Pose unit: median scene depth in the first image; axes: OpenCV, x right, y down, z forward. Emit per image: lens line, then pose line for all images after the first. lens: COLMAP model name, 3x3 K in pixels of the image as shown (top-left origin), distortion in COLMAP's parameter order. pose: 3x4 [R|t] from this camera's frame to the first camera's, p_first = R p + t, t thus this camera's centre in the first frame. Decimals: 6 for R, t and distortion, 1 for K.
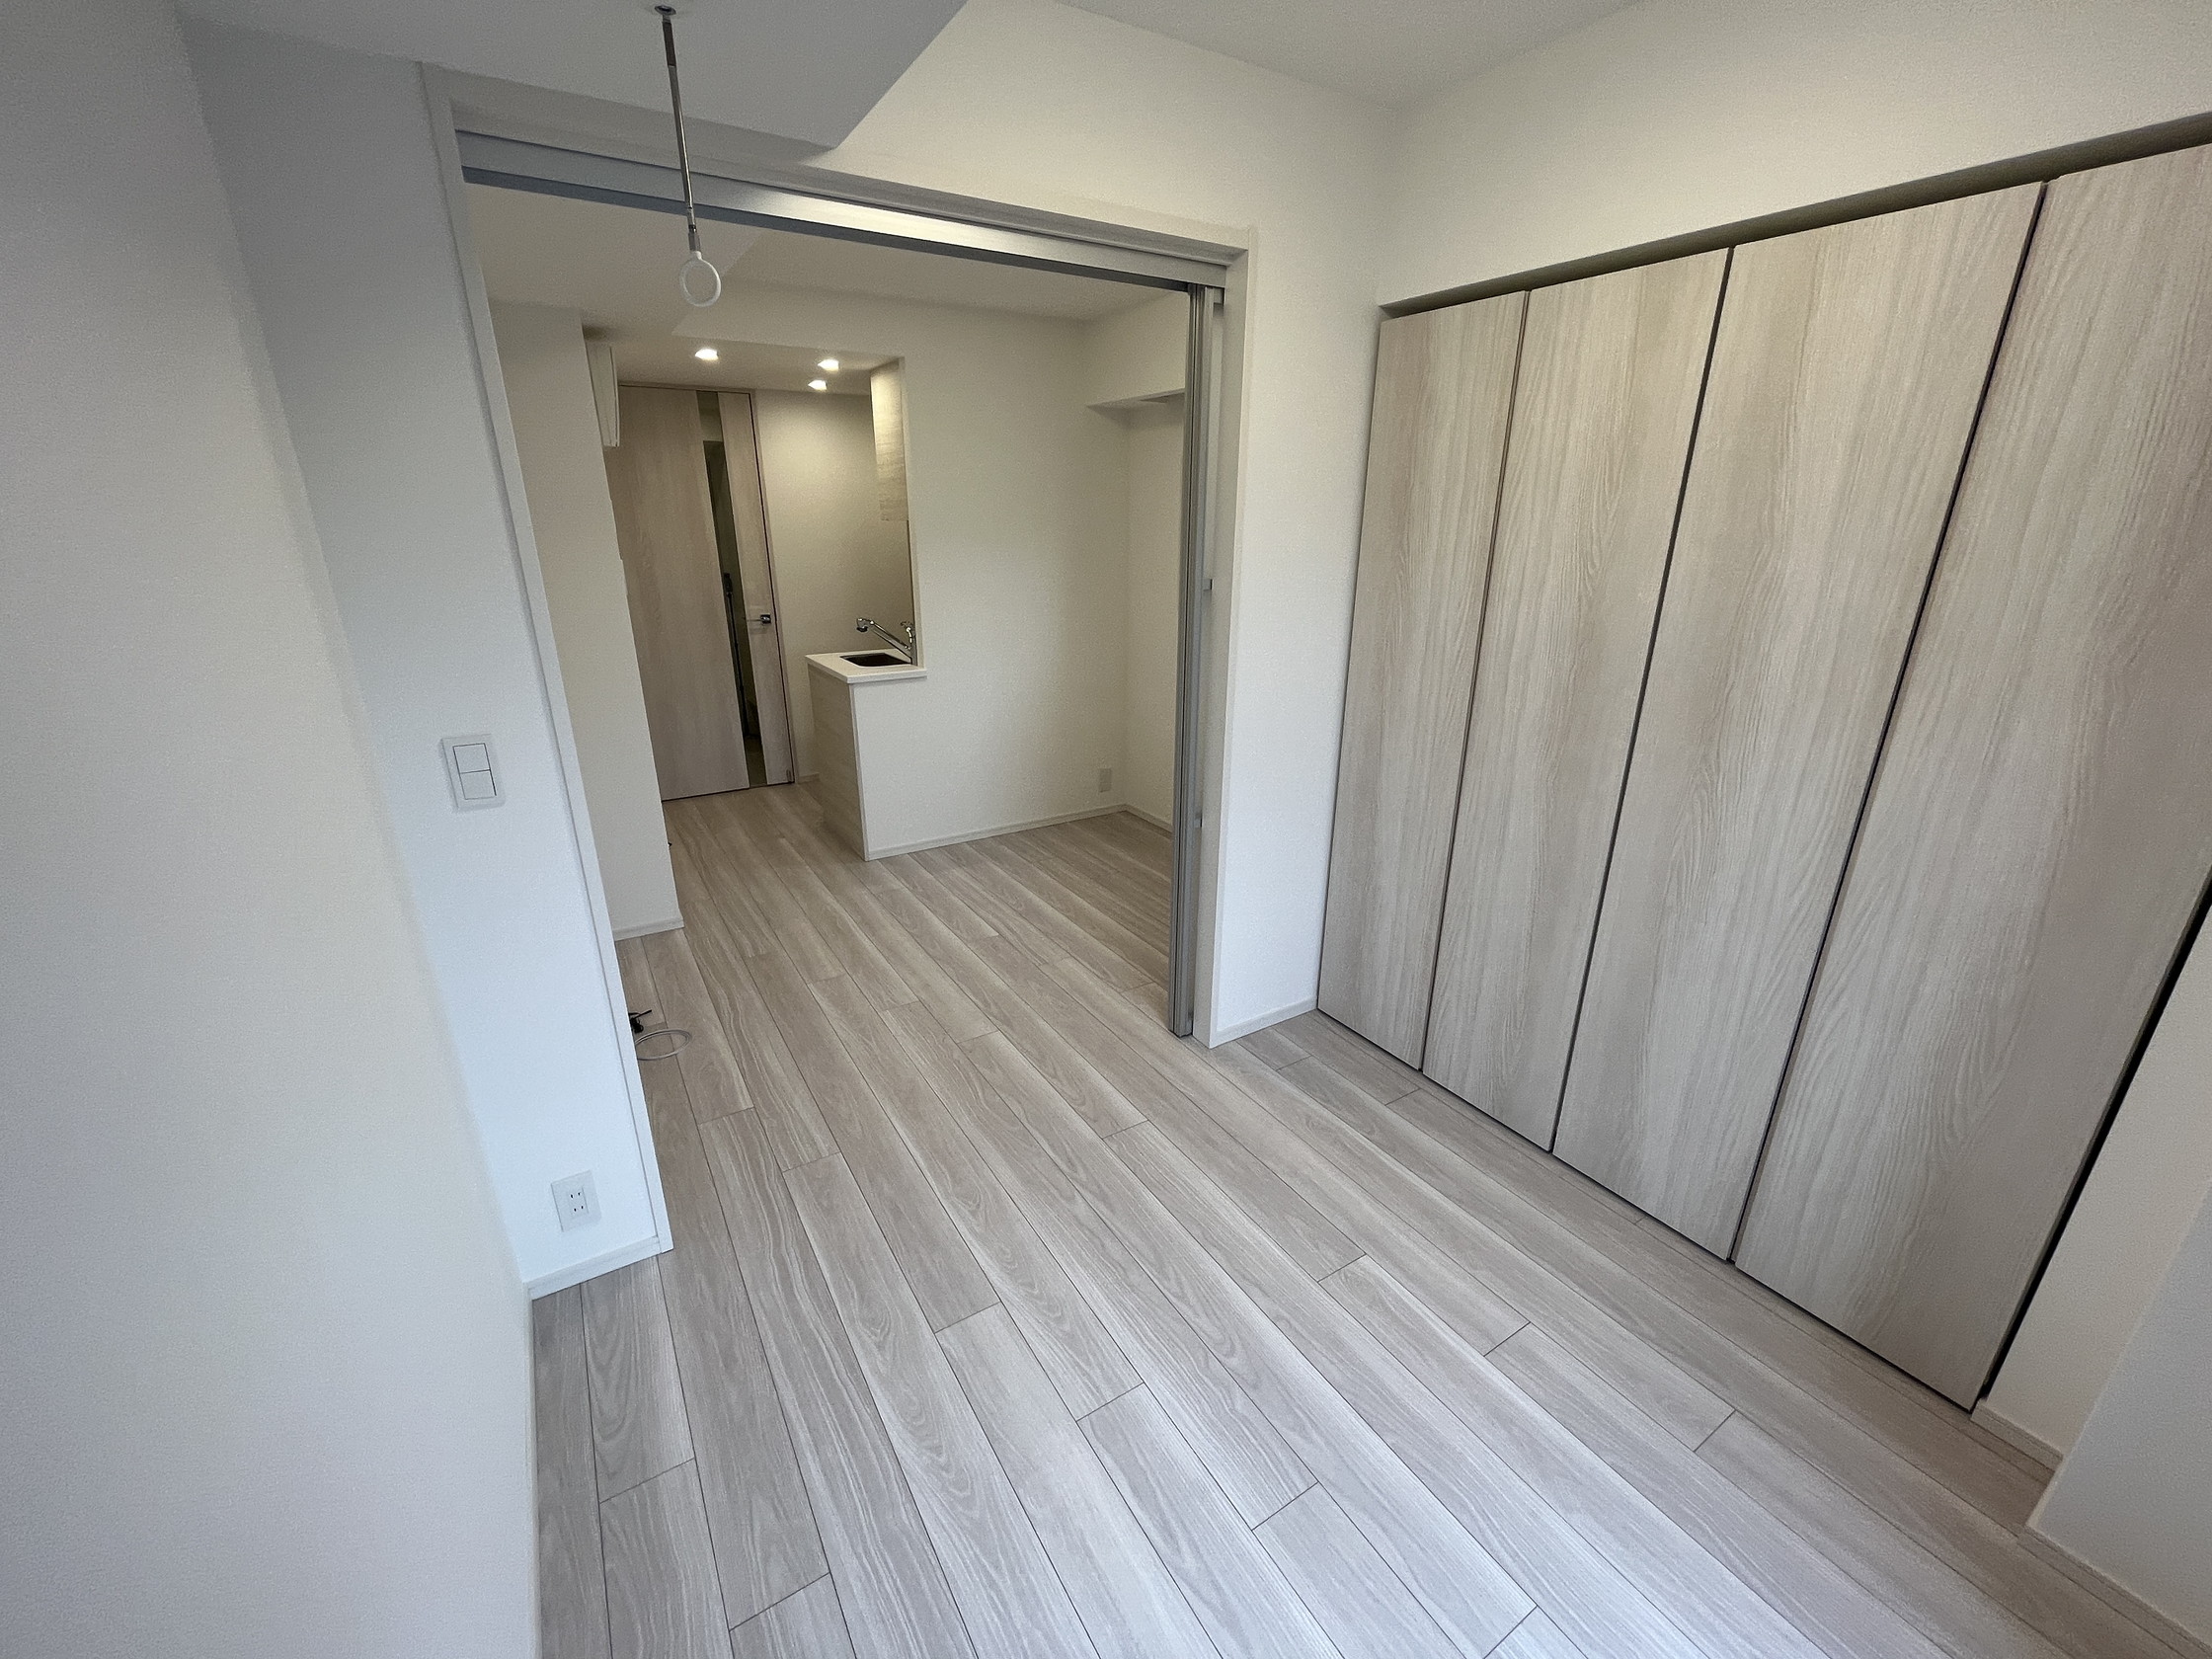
lens RADIAL K [[894.9, 0, 1102.6], [0, 894.9, 826.7], [0, 0, 1]] dist [-0.003018, -0.000296]
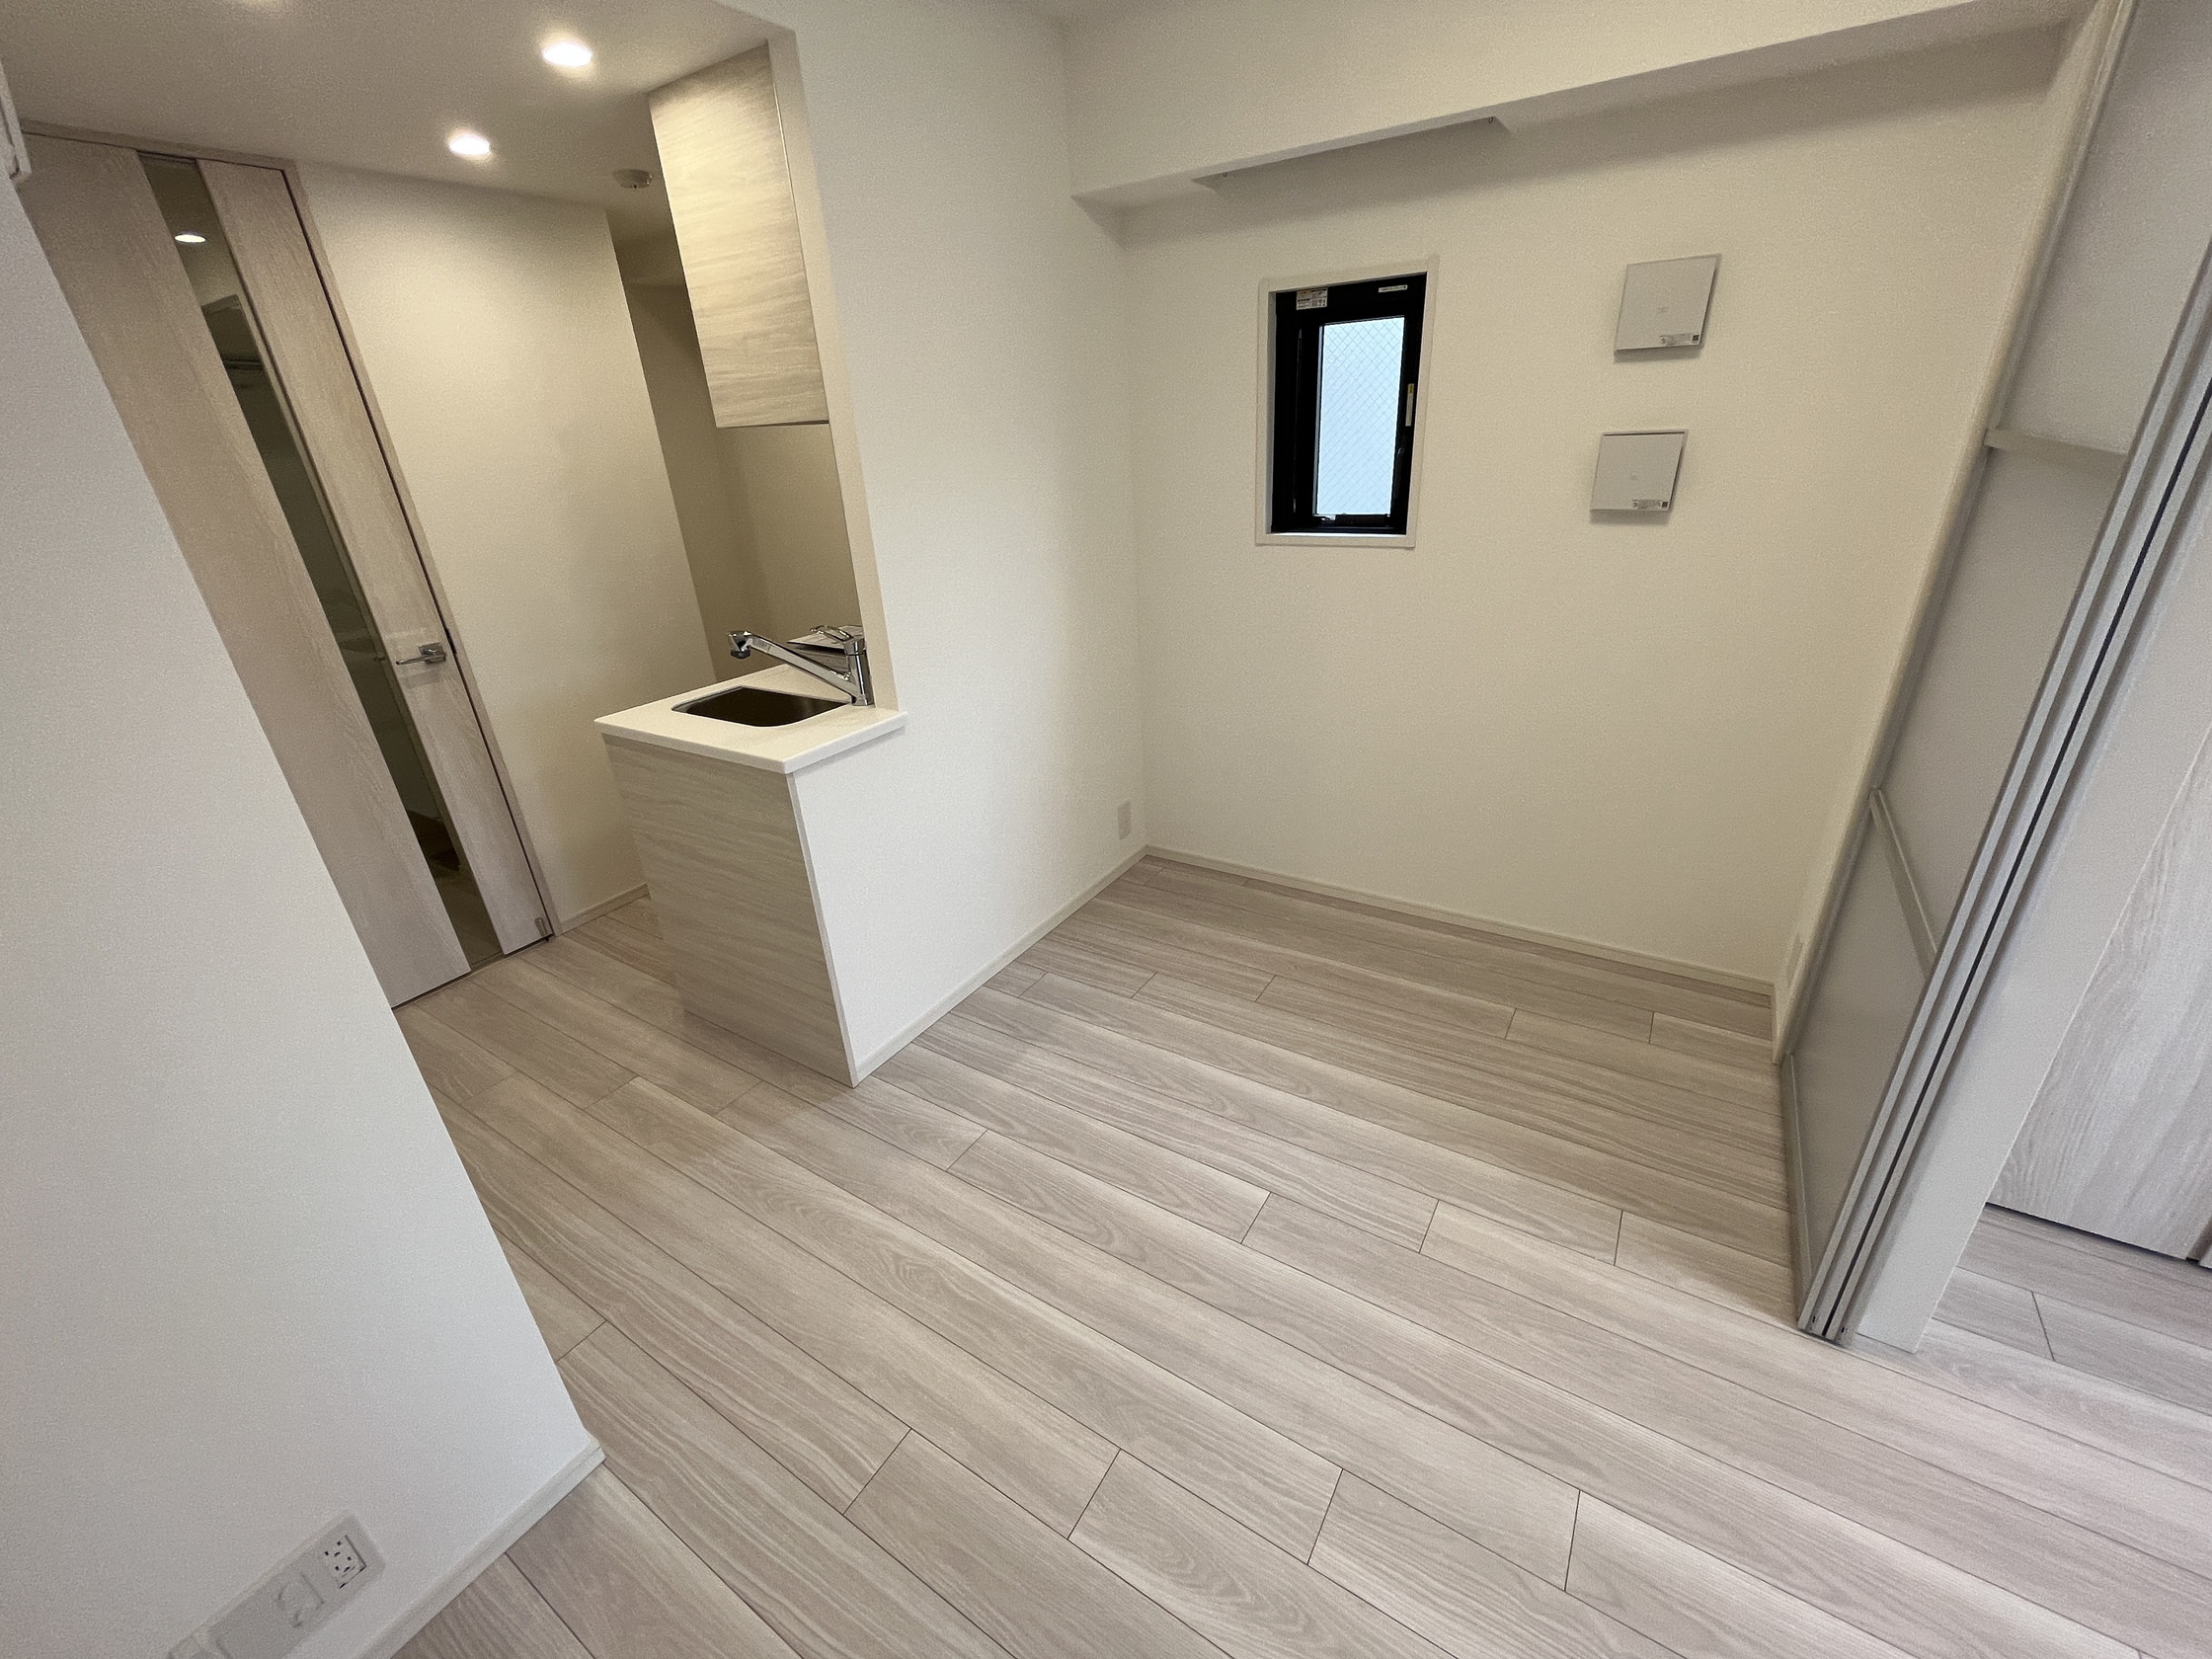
lens RADIAL K [[894.9, 0, 1109.0], [0, 894.9, 828.6], [0, 0, 1]] dist [-0.003018, -0.000296]
pose [[0.899007, -0.227241, 0.374363, -0.305332], [0.196106, 0.973234, 0.119824, -0.151617], [-0.391571, -0.034308, 0.919508, 0.476518]]
